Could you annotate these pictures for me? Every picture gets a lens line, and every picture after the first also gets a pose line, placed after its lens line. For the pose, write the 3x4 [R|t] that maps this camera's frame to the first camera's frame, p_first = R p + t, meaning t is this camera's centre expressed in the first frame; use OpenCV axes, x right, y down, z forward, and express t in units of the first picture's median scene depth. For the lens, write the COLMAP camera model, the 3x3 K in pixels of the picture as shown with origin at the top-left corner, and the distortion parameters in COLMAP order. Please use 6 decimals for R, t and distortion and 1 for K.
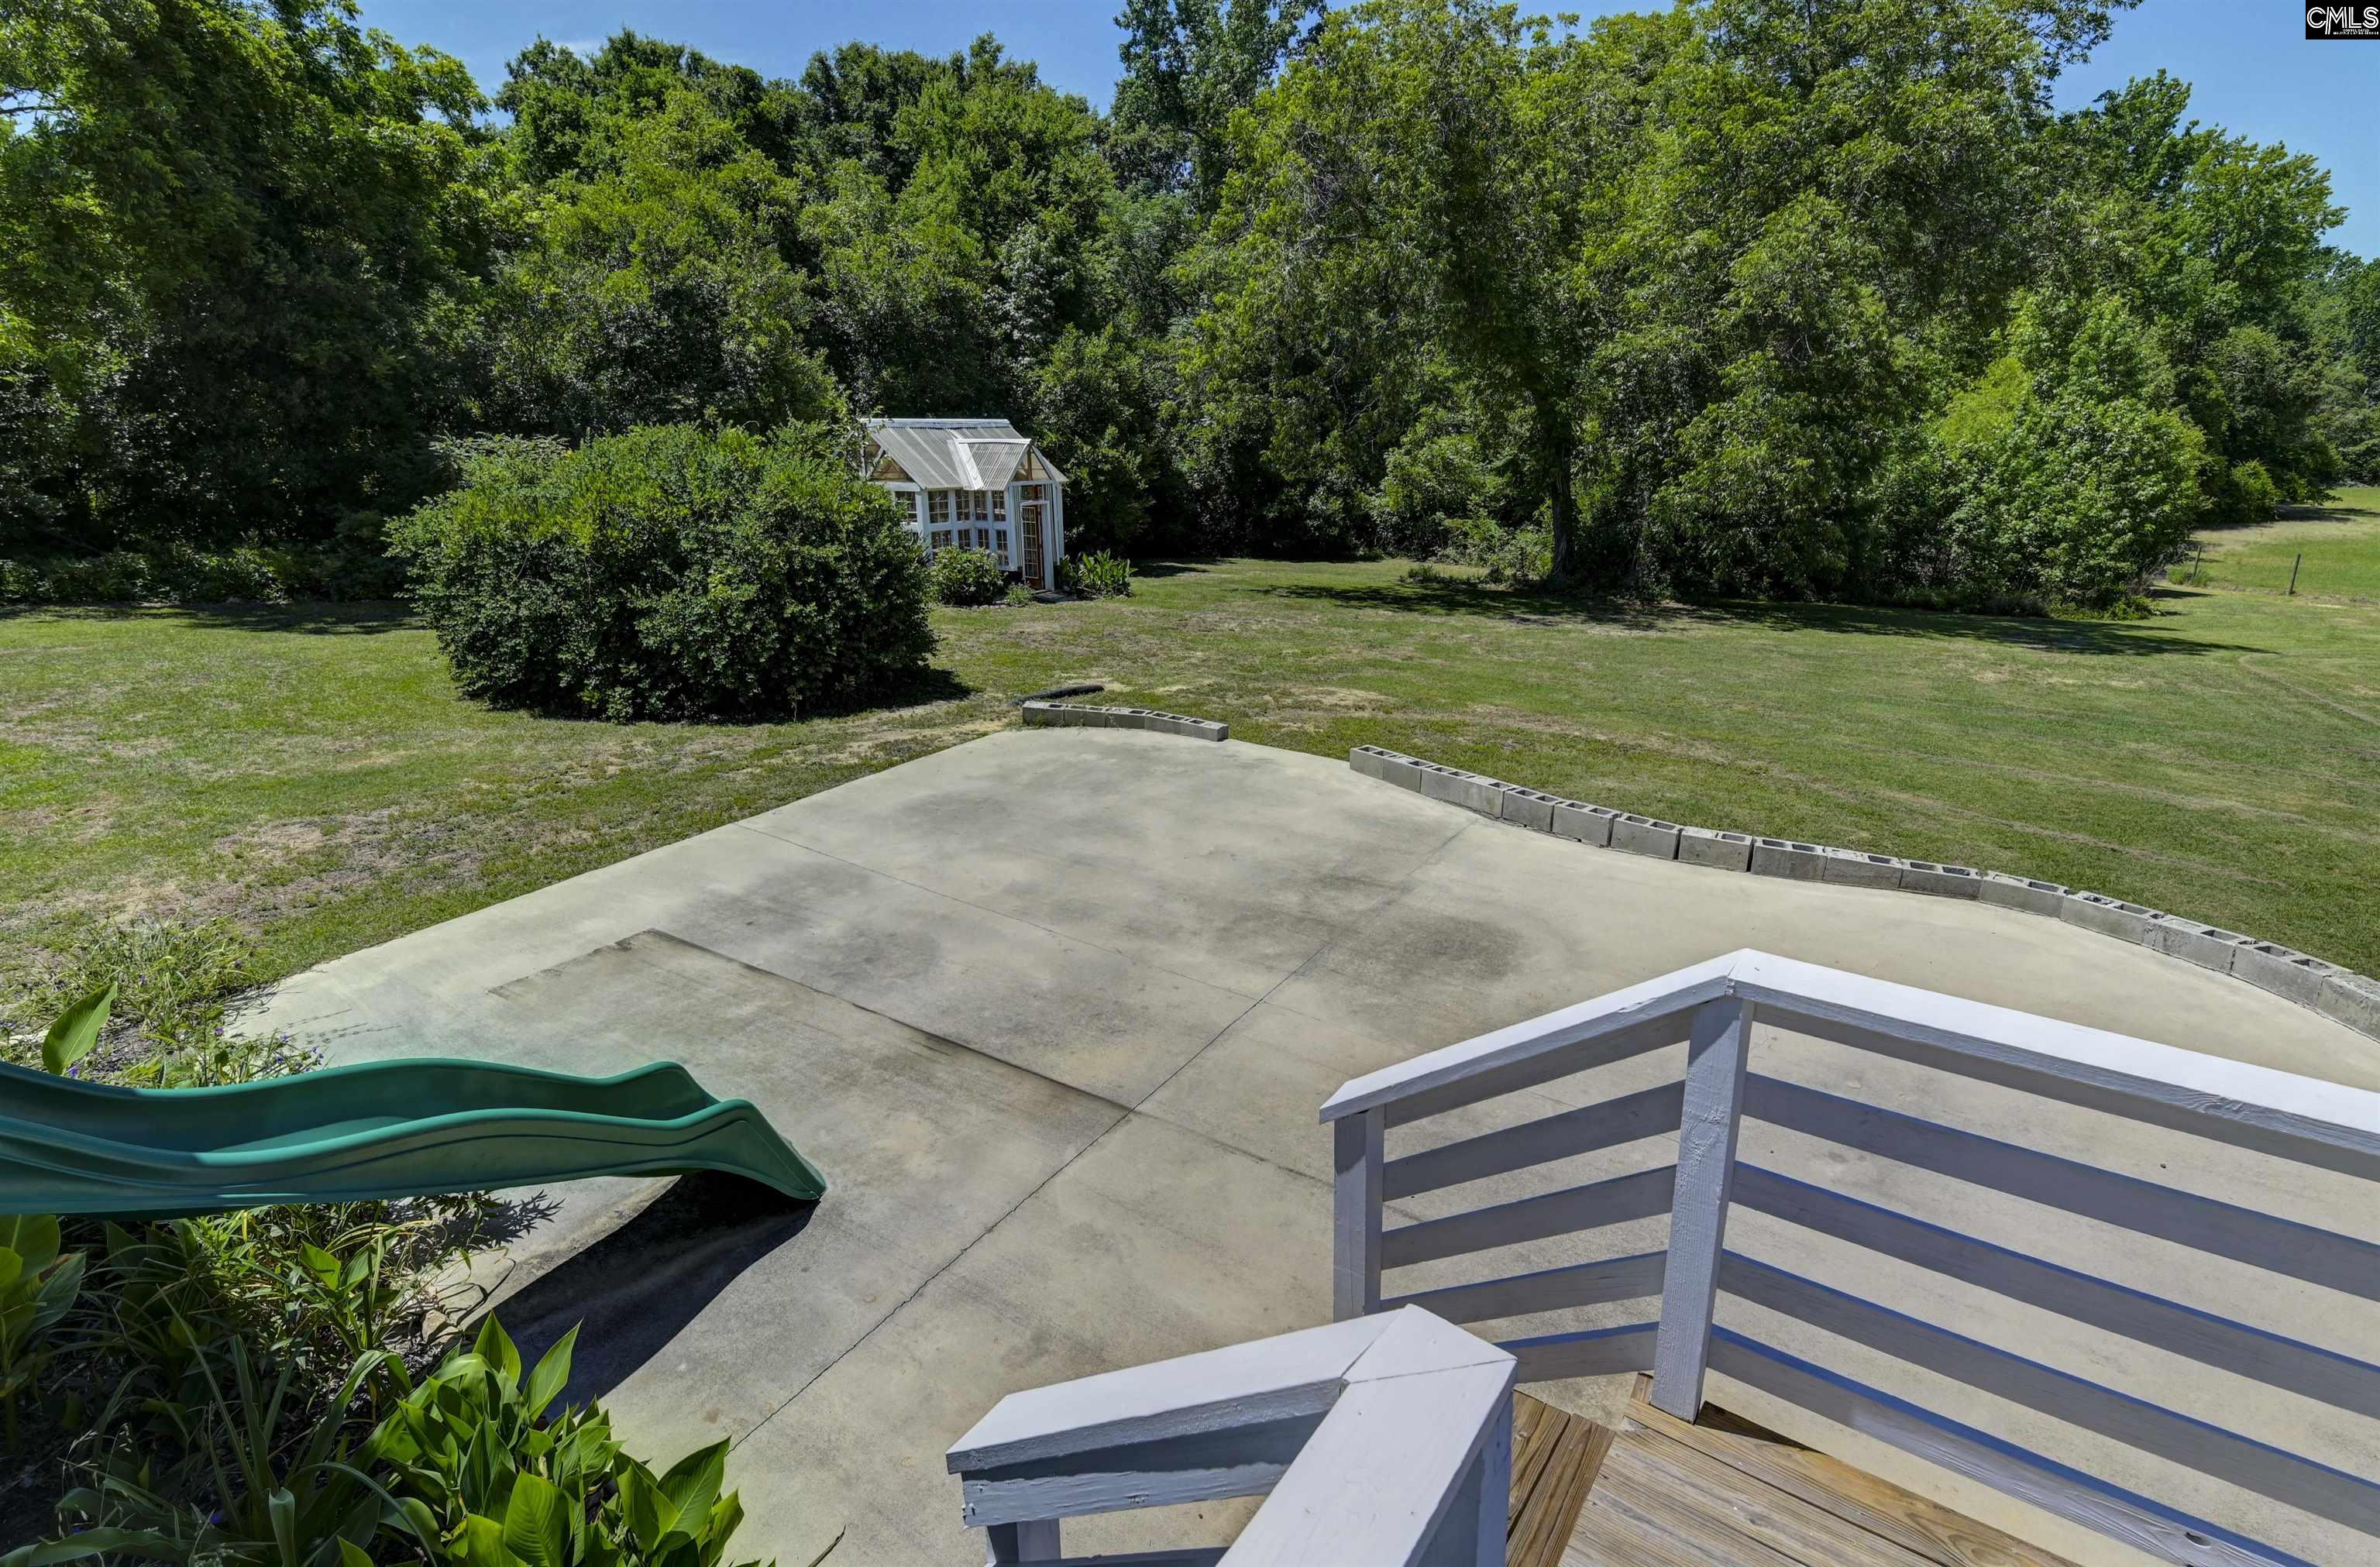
lens RADIAL K [[1176.2, 0, 1202.6], [0, 1176.2, 758.2], [0, 0, 1]] dist [-0.001807, -0.000231]
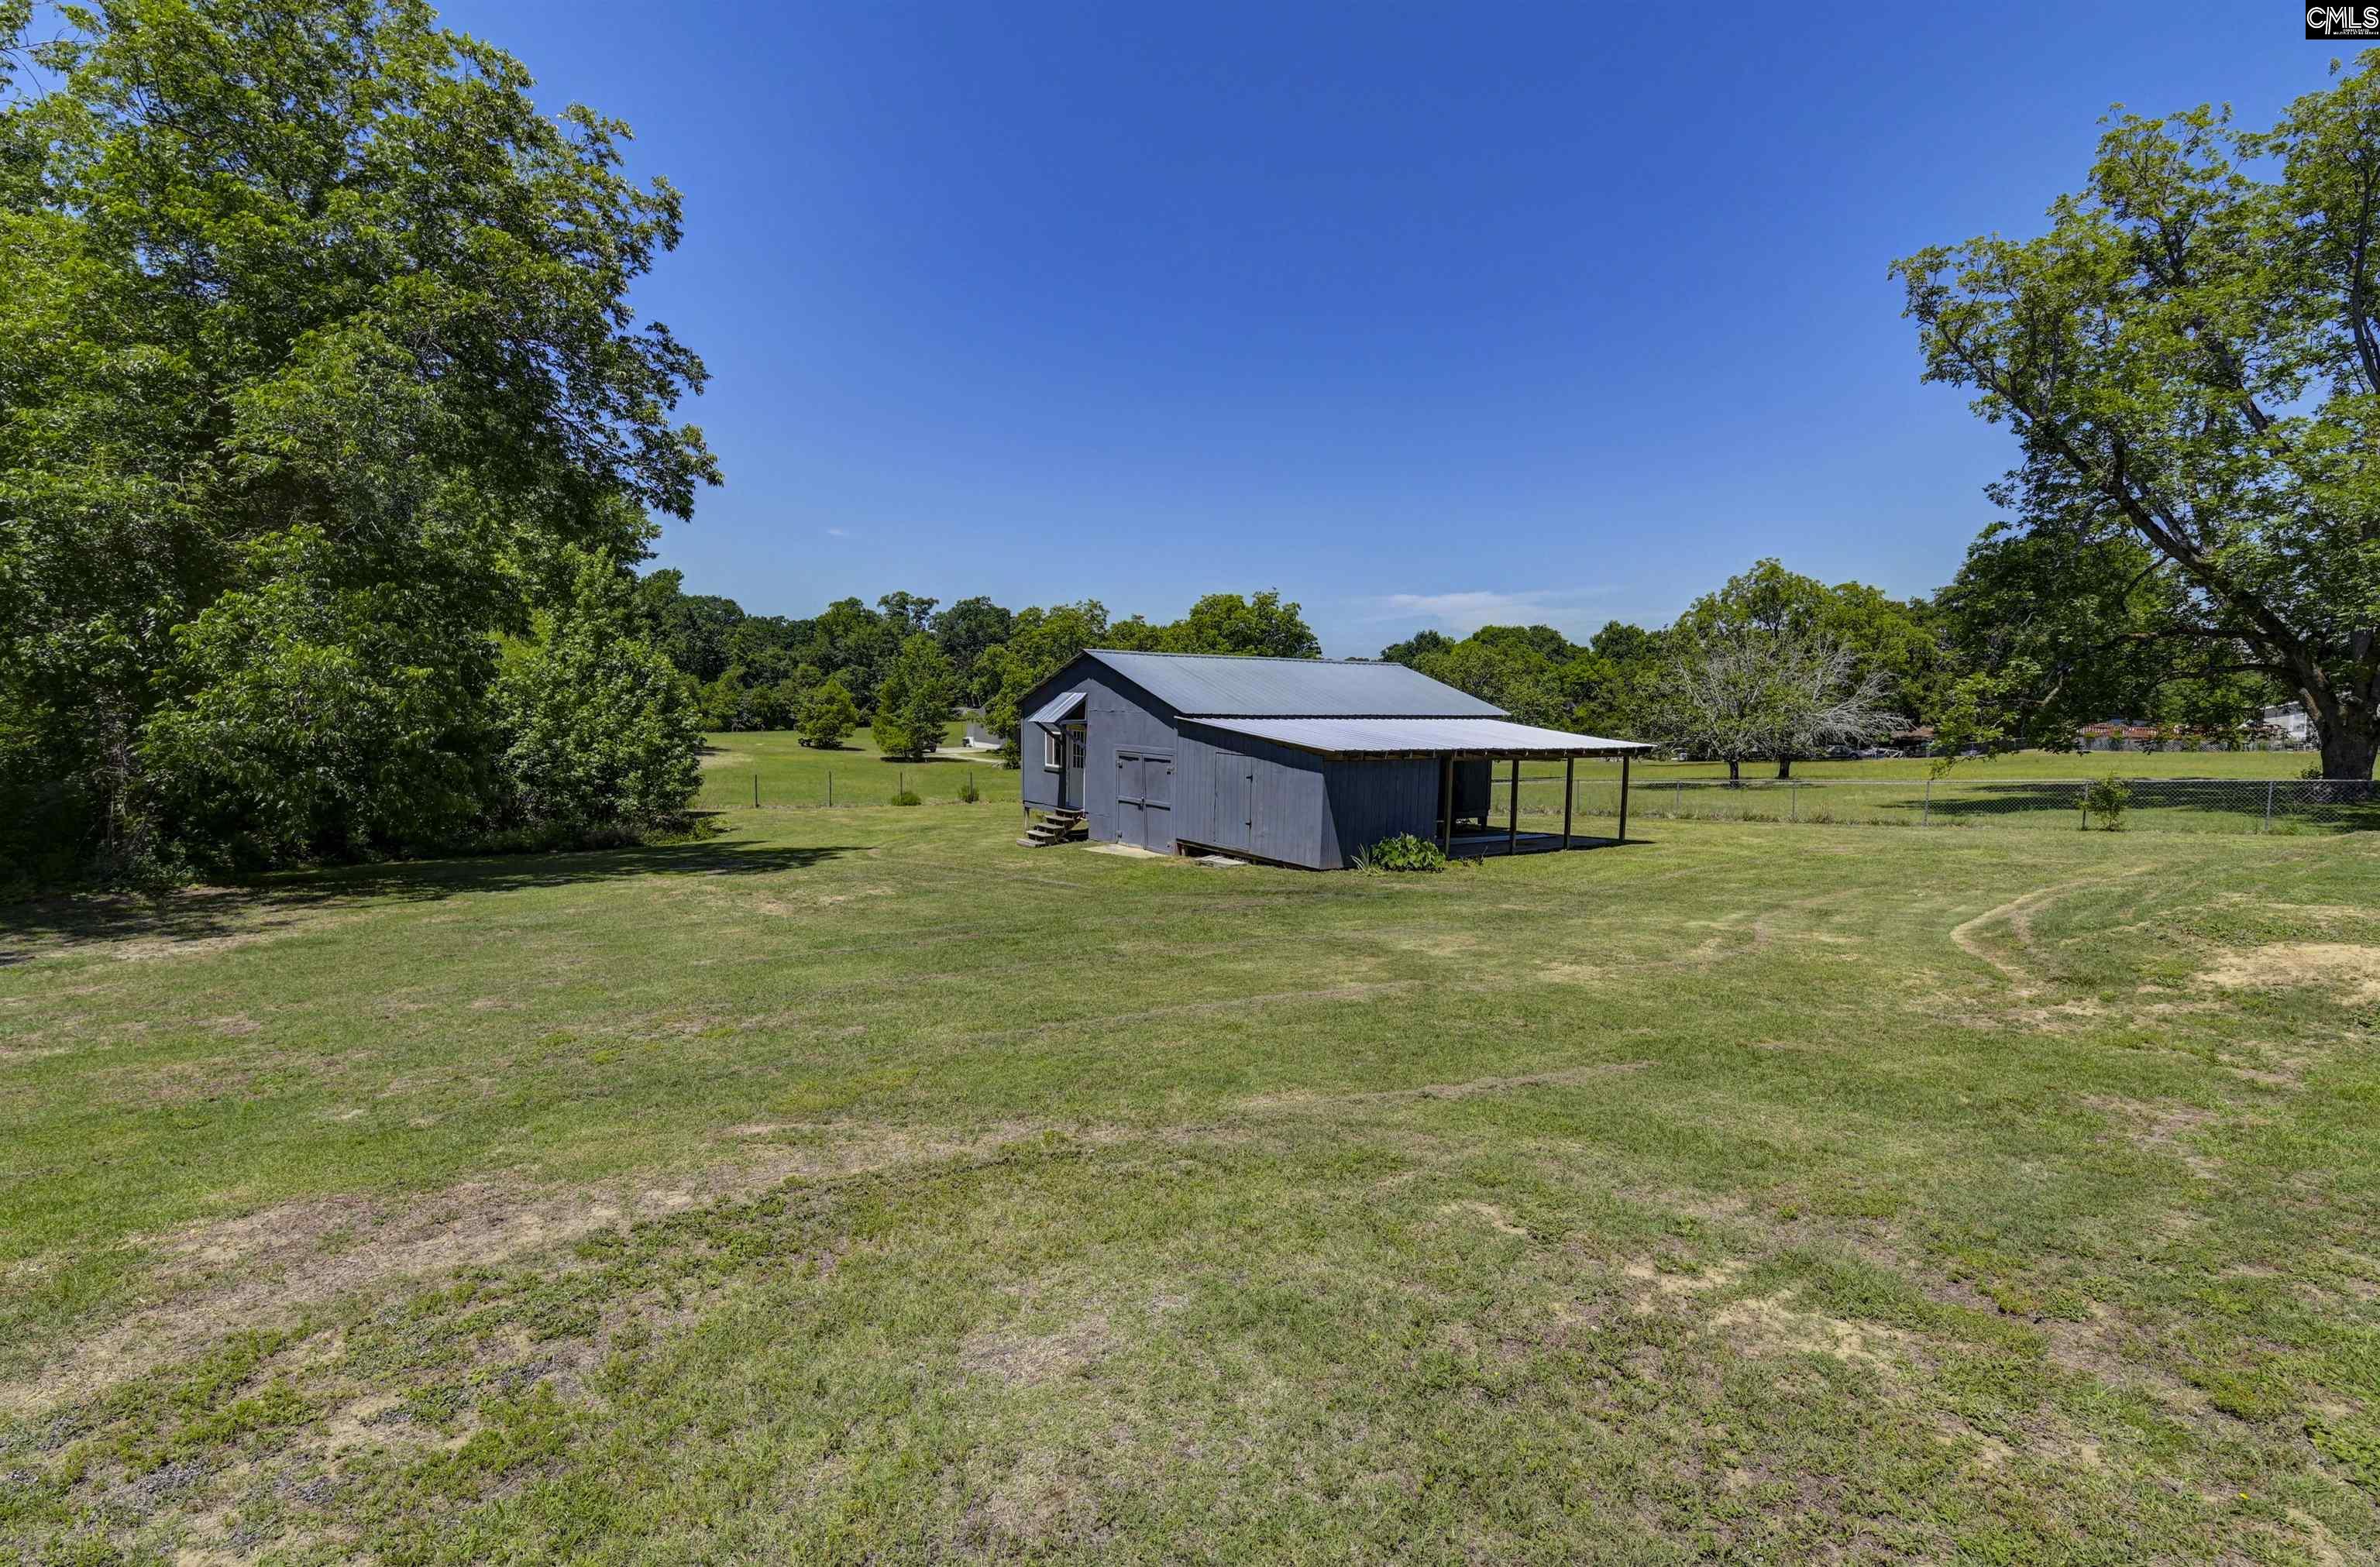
lens RADIAL K [[1068.7, 0, 1190.0], [0, 1068.7, 783.5], [0, 0, 1]] dist [0.000711, -0.010270]
pose [[0.322497, -0.060021, 0.944666, 0.021234], [0.239199, 0.970765, -0.019980, -0.038506], [-0.915849, 0.232407, 0.327426, 0.246513]]
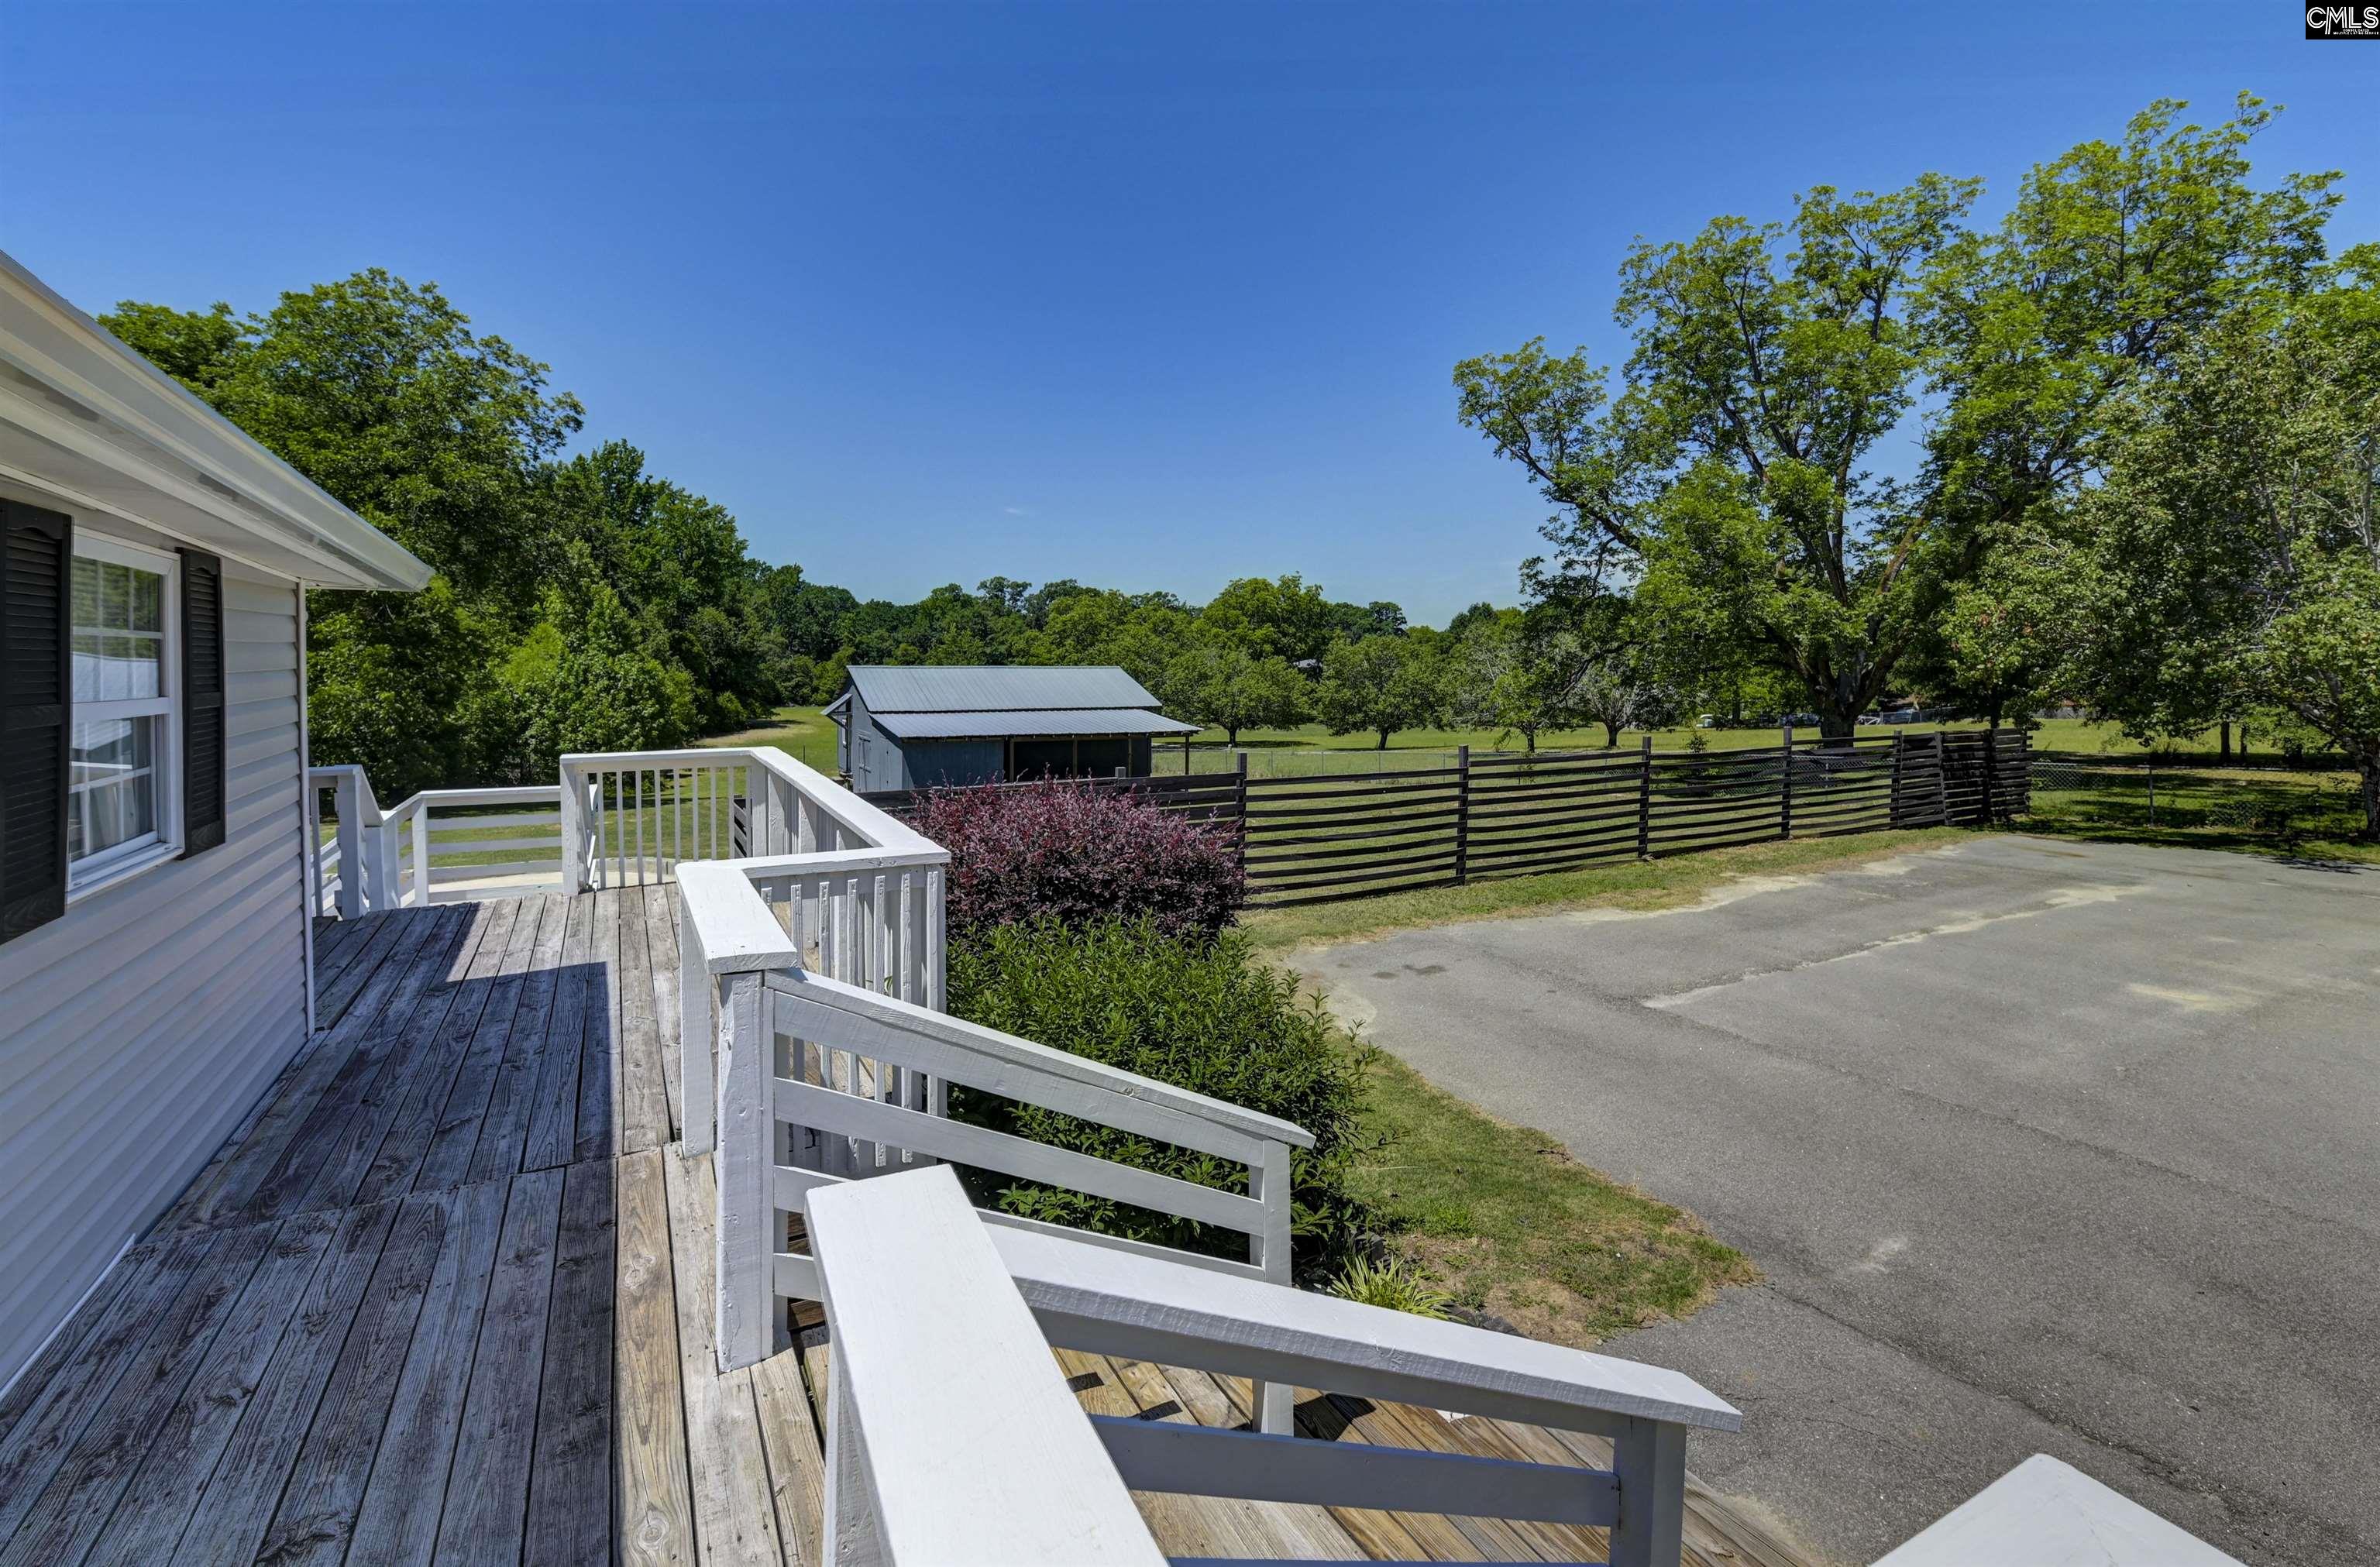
lens RADIAL K [[1056.8, 0, 1195.3], [0, 1056.8, 694.9], [0, 0, 1]] dist [0.000820, -0.012513]
pose [[0.444769, -0.016156, 0.895500, -0.114651], [0.236888, 0.966354, -0.100221, 0.058190], [-0.863750, 0.256708, 0.433631, -0.217000]]
